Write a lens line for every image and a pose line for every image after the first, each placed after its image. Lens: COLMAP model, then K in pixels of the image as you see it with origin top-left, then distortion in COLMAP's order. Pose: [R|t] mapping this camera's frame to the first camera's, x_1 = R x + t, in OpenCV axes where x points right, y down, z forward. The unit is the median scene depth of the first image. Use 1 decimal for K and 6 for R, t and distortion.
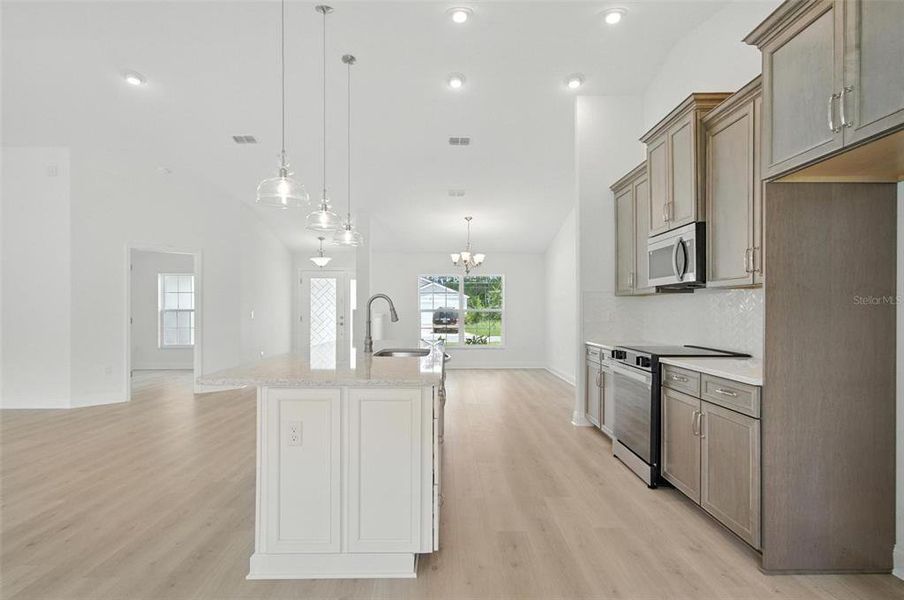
lens RADIAL K [[483.3, 0, 455.2], [0, 483.3, 310.8], [0, 0, 1]] dist [-0.000311, 0.001327]
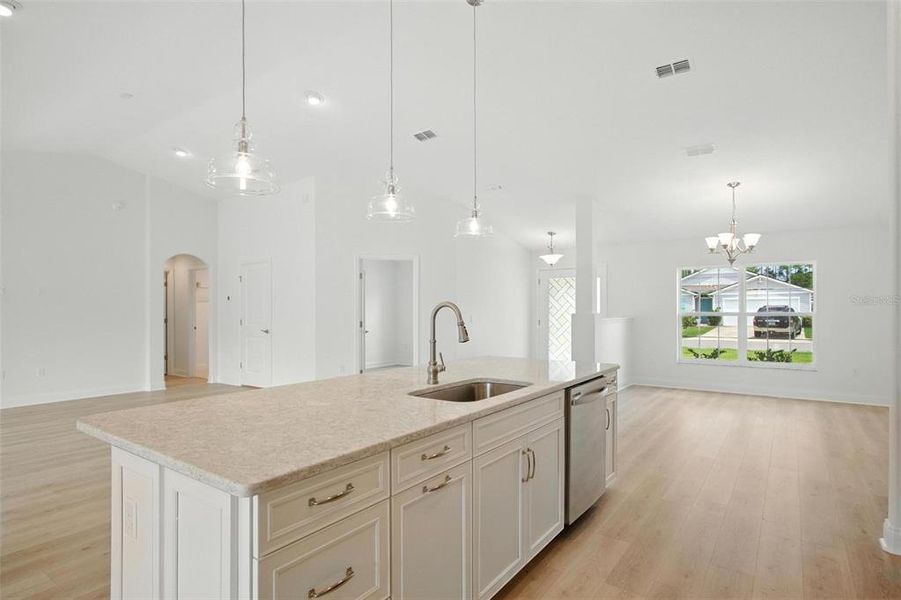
lens RADIAL K [[475.4, 0, 450.1], [0, 475.4, 310.3], [0, 0, 1]] dist [0.000512, 0.001151]
pose [[0.796350, 0.000231, -0.604835, 0.234616], [0.001635, 0.999995, 0.002534, -0.021852], [0.604833, -0.003007, 0.796346, 0.404256]]
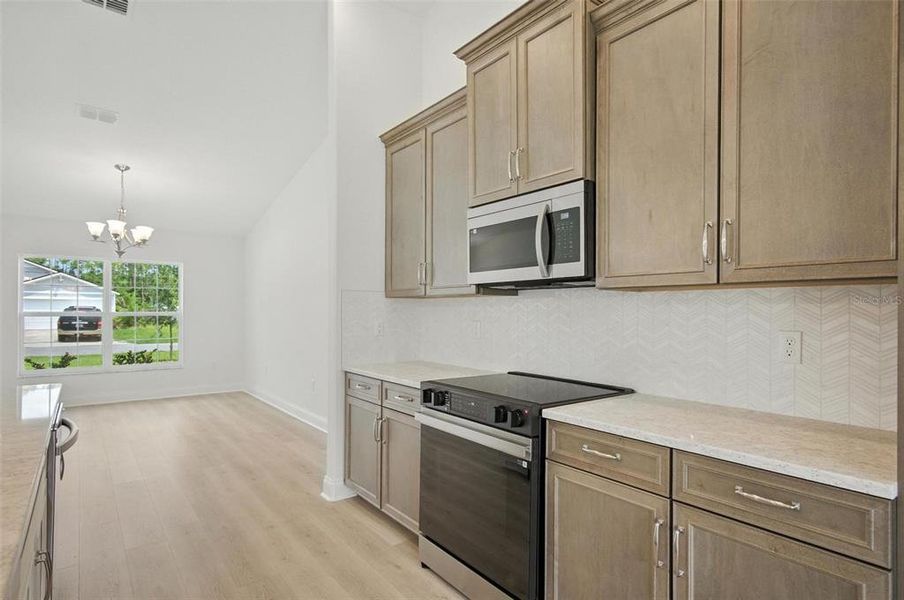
lens RADIAL K [[477.0, 0, 451.6], [0, 477.0, 310.3], [0, 0, 1]] dist [0.000512, 0.001151]
pose [[0.803132, 0.006211, 0.595769, 0.005765], [-0.004837, 0.999981, -0.003904, -0.012566], [-0.595782, 0.000254, 0.803146, 0.504271]]
